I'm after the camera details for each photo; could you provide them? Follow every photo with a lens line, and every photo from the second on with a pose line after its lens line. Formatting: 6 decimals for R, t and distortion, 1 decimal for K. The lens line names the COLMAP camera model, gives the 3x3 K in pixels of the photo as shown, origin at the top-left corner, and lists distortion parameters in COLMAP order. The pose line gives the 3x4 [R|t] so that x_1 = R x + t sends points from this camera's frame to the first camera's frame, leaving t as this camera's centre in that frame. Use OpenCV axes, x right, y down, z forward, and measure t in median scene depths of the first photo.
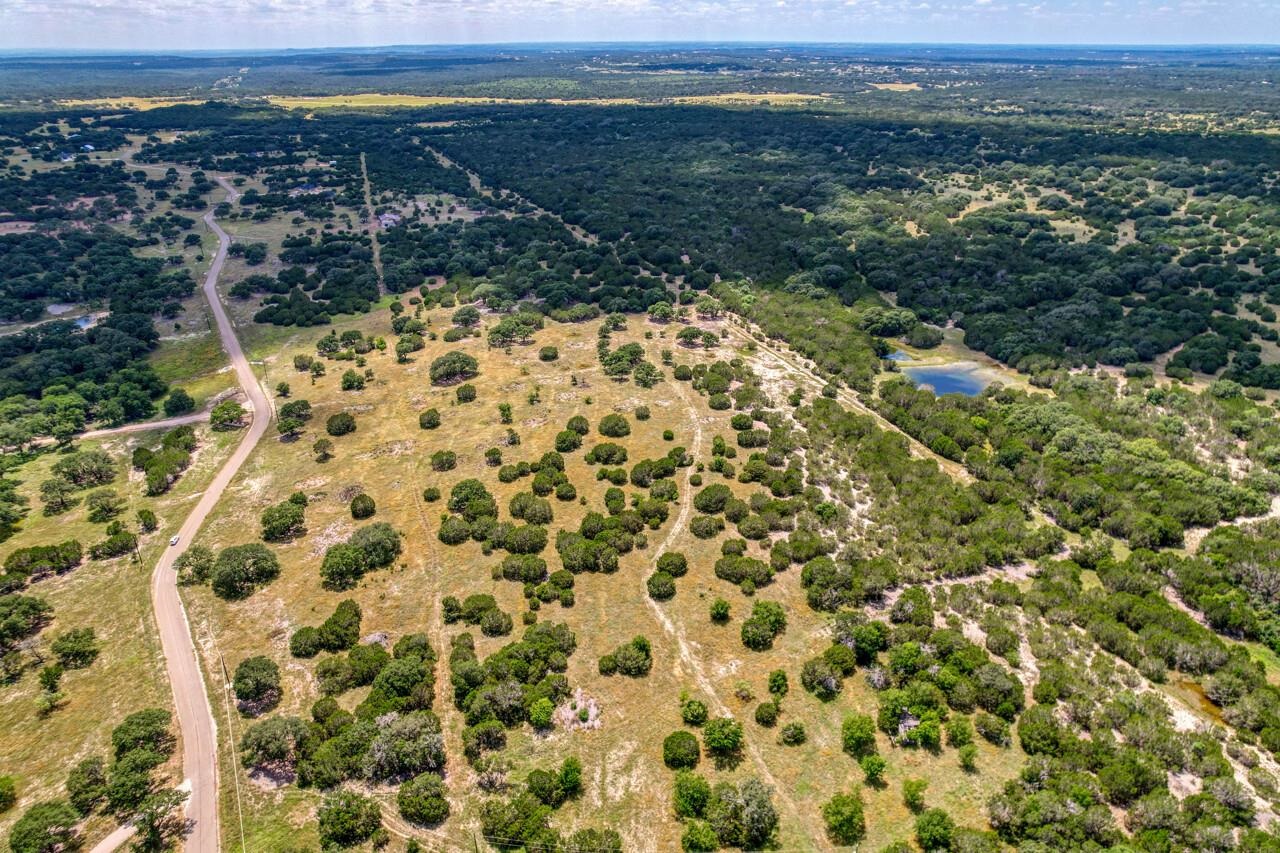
lens RADIAL K [[807.9, 0, 642.8], [0, 807.9, 458.1], [0, 0, 1]] dist [-0.073357, 0.061986]
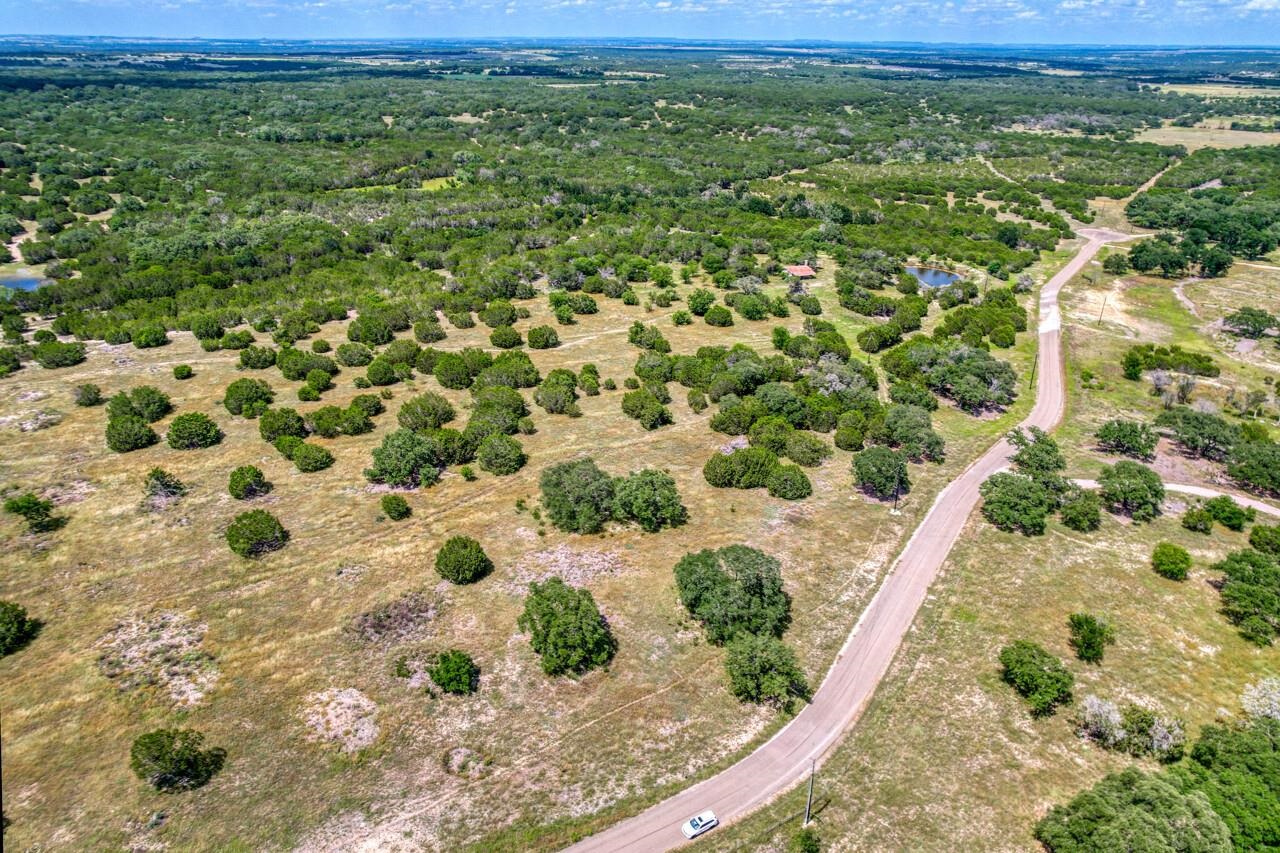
lens RADIAL K [[820.2, 0, 637.7], [0, 820.2, 438.2], [0, 0, 1]] dist [-0.072336, 0.061659]
pose [[-0.381668, -0.408384, 0.829187, -0.849050], [0.431294, 0.714760, 0.550549, -0.242500], [-0.817505, 0.567750, -0.096668, 1.002865]]
